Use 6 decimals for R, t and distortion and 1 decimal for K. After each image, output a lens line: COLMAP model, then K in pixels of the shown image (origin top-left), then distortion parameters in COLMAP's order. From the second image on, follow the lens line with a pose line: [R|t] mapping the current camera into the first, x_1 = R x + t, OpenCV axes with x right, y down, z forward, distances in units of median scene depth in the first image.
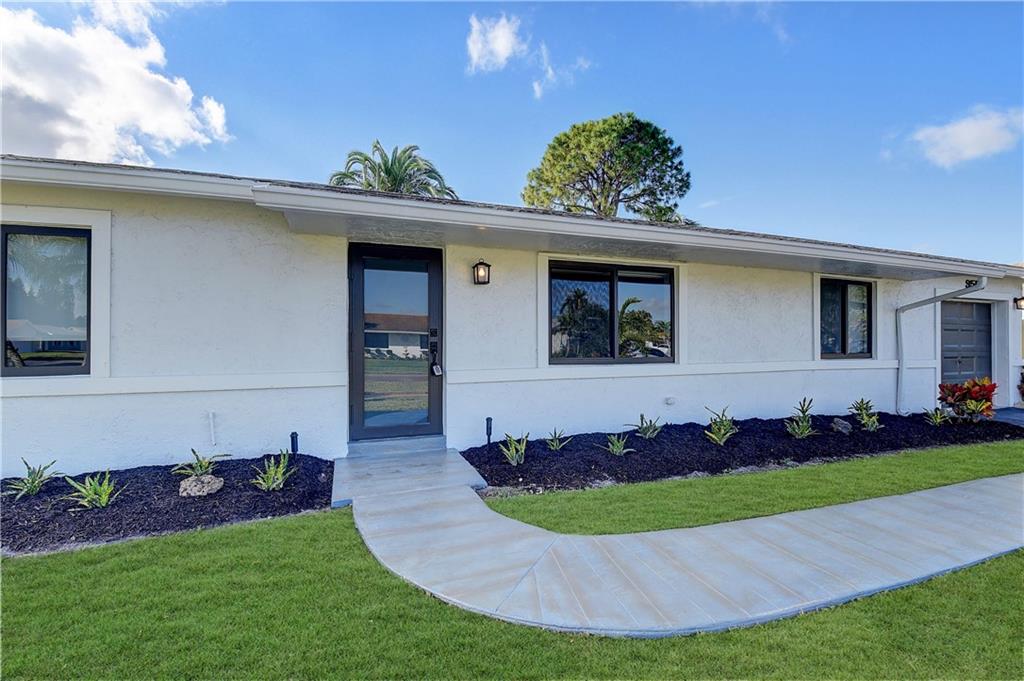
lens RADIAL K [[452.4, 0, 509.0], [0, 452.4, 329.9], [0, 0, 1]] dist [0.016358, -0.027521]
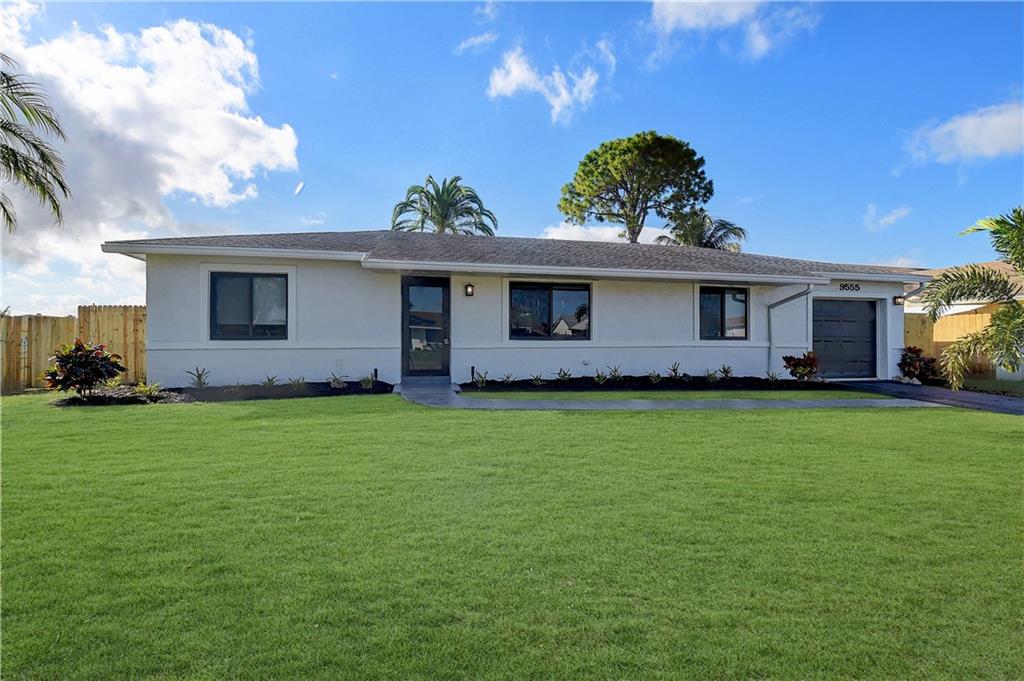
lens RADIAL K [[452.4, 0, 509.0], [0, 452.4, 329.9], [0, 0, 1]] dist [0.016358, -0.027521]
pose [[0.991116, -0.001575, -0.132990, 0.065367], [0.002148, 0.999989, 0.004171, 0.006091], [0.132982, -0.004419, 0.991109, -0.156166]]
